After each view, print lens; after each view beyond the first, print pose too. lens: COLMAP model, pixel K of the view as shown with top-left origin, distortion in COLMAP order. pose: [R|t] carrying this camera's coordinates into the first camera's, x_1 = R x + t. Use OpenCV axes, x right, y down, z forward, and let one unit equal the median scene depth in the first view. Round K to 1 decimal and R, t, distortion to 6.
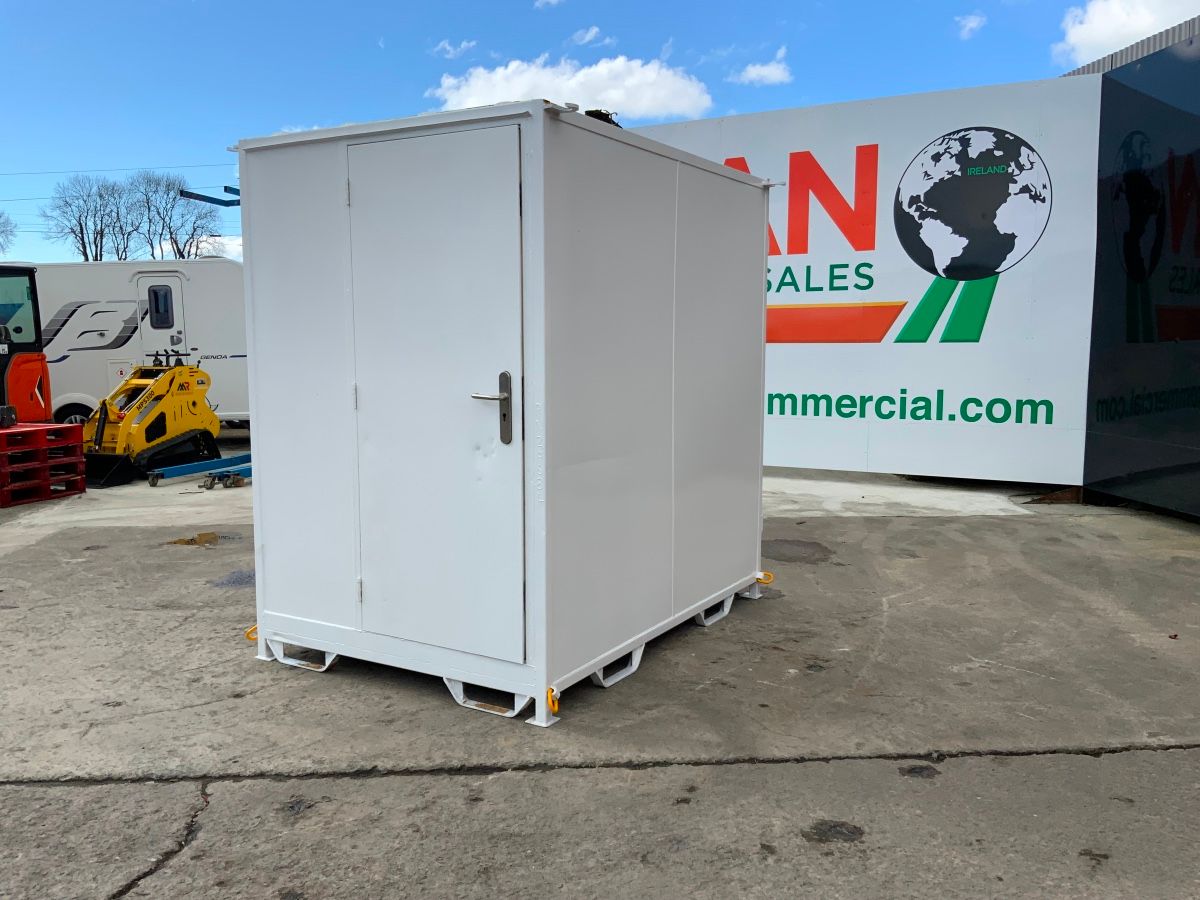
lens RADIAL K [[996.8, 0, 599.0], [0, 996.8, 452.1], [0, 0, 1]] dist [0.076450, -0.165760]
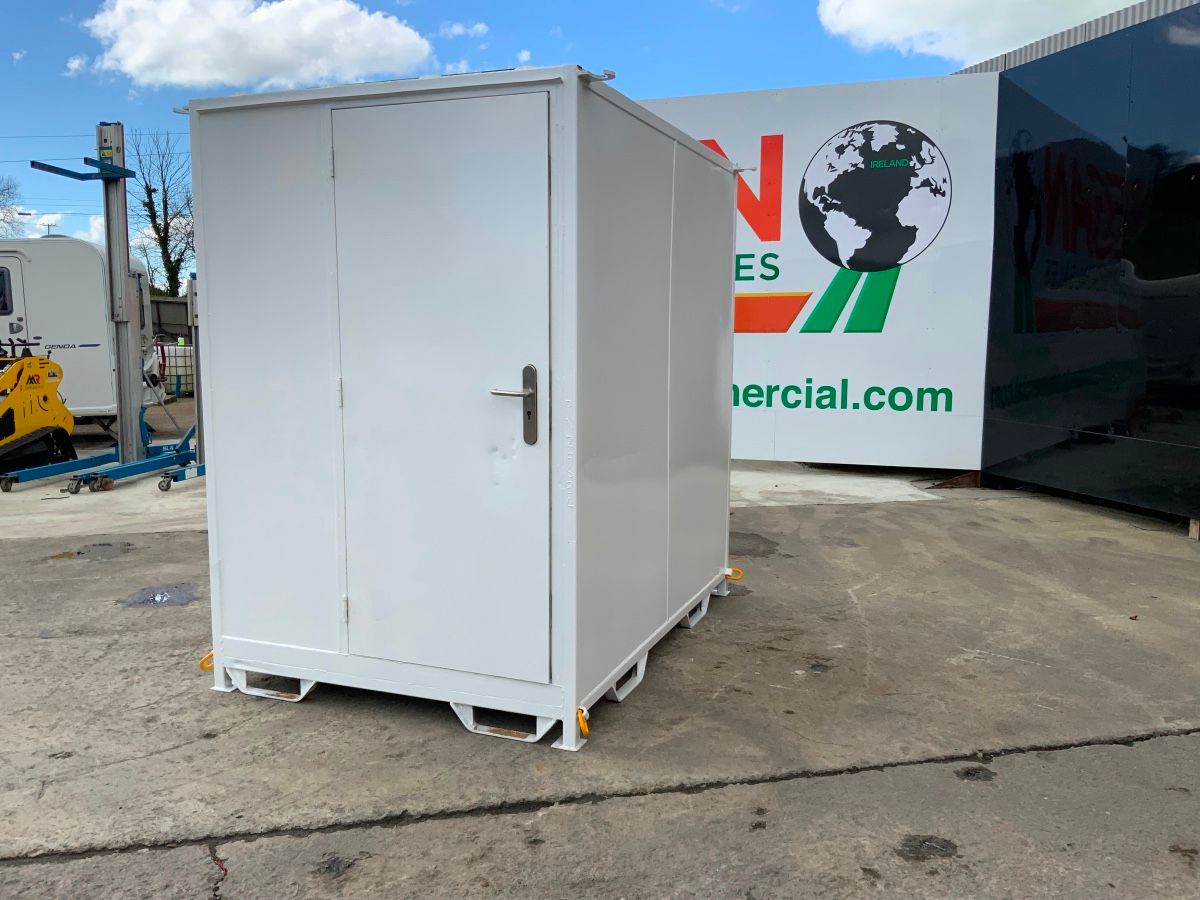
lens RADIAL K [[993.6, 0, 599.1], [0, 993.6, 455.5], [0, 0, 1]] dist [0.064584, -0.128509]
pose [[0.986562, -0.018281, 0.162362, -0.139420], [0.015793, 0.999737, 0.016601, -0.009723], [-0.162623, -0.013813, 0.986592, 0.074627]]
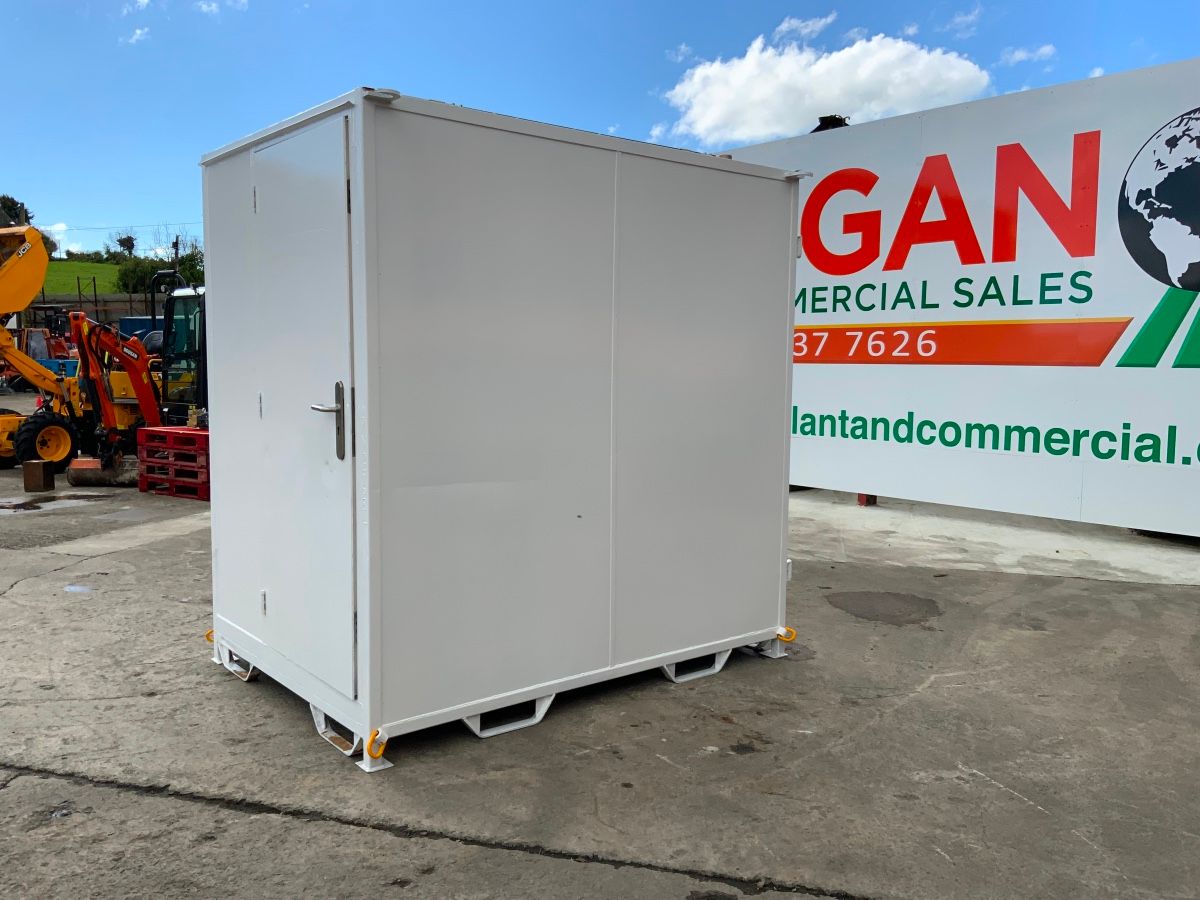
lens RADIAL K [[1005.8, 0, 601.2], [0, 1005.8, 438.7], [0, 0, 1]] dist [0.045360, -0.100846]
pose [[0.940603, 0.040515, -0.337083, 0.349483], [-0.052685, 0.998245, -0.027030, -0.010562], [0.335396, 0.043184, 0.941087, 0.155502]]
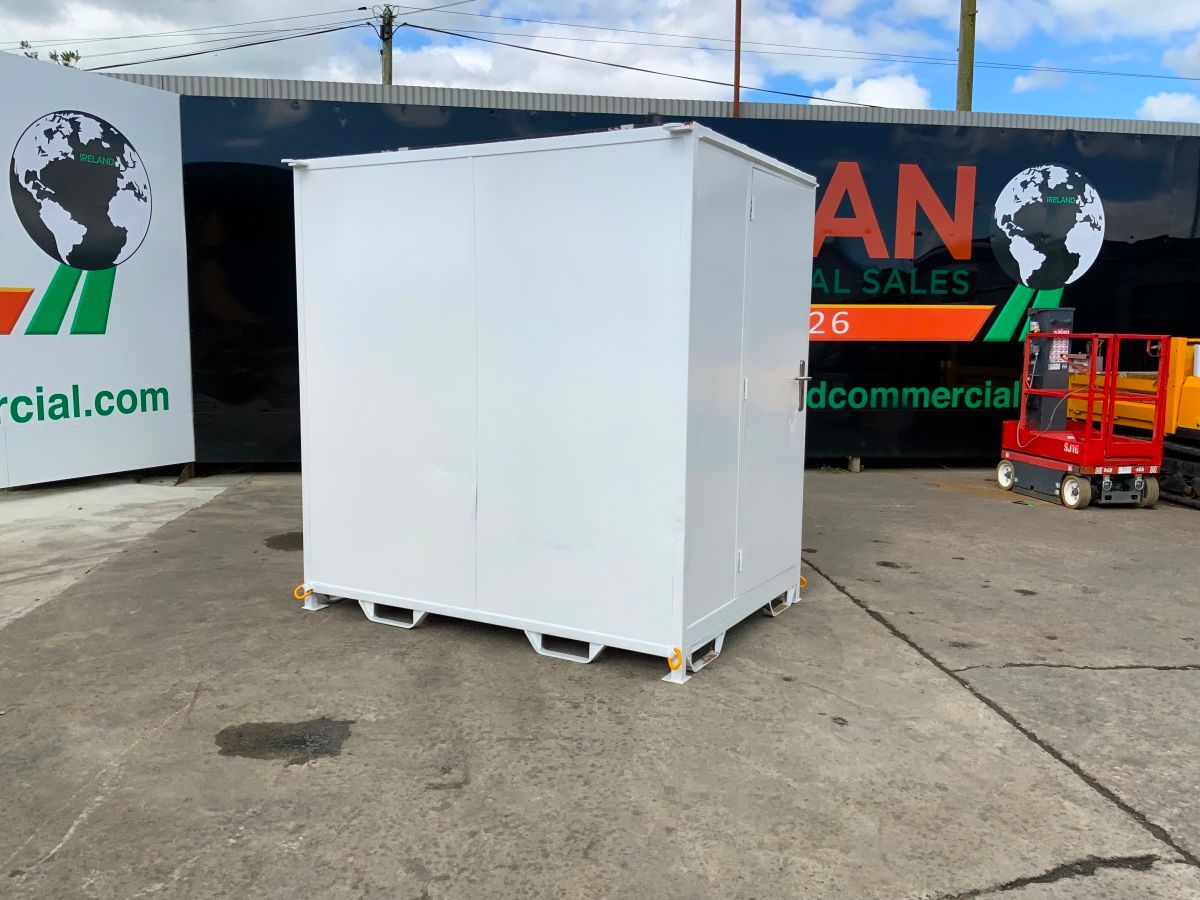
lens RADIAL K [[1000.2, 0, 600.0], [0, 1000.2, 450.0], [0, 0, 1]] dist [0.075291, -0.157197]
pose [[-0.028472, -0.117486, 0.992666, -1.183401], [0.105663, 0.987151, 0.119864, -0.121313], [-0.993994, 0.108300, -0.015692, 1.026702]]
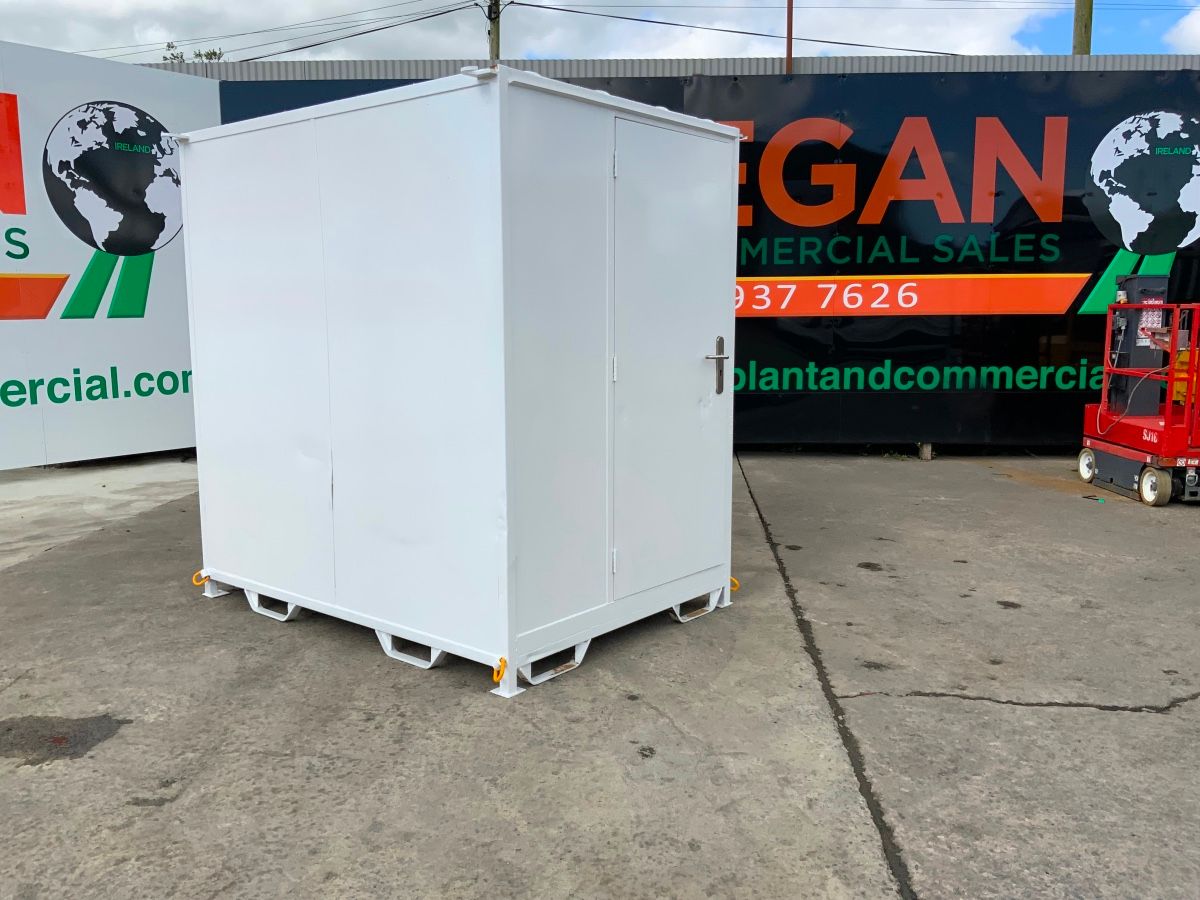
lens RADIAL K [[996.8, 0, 599.0], [0, 996.8, 452.1], [0, 0, 1]] dist [0.076450, -0.165760]
pose [[0.147695, -0.138330, 0.979312, -1.070363], [0.117582, 0.985604, 0.121486, -0.083766], [-0.982019, 0.097207, 0.161834, 0.744577]]
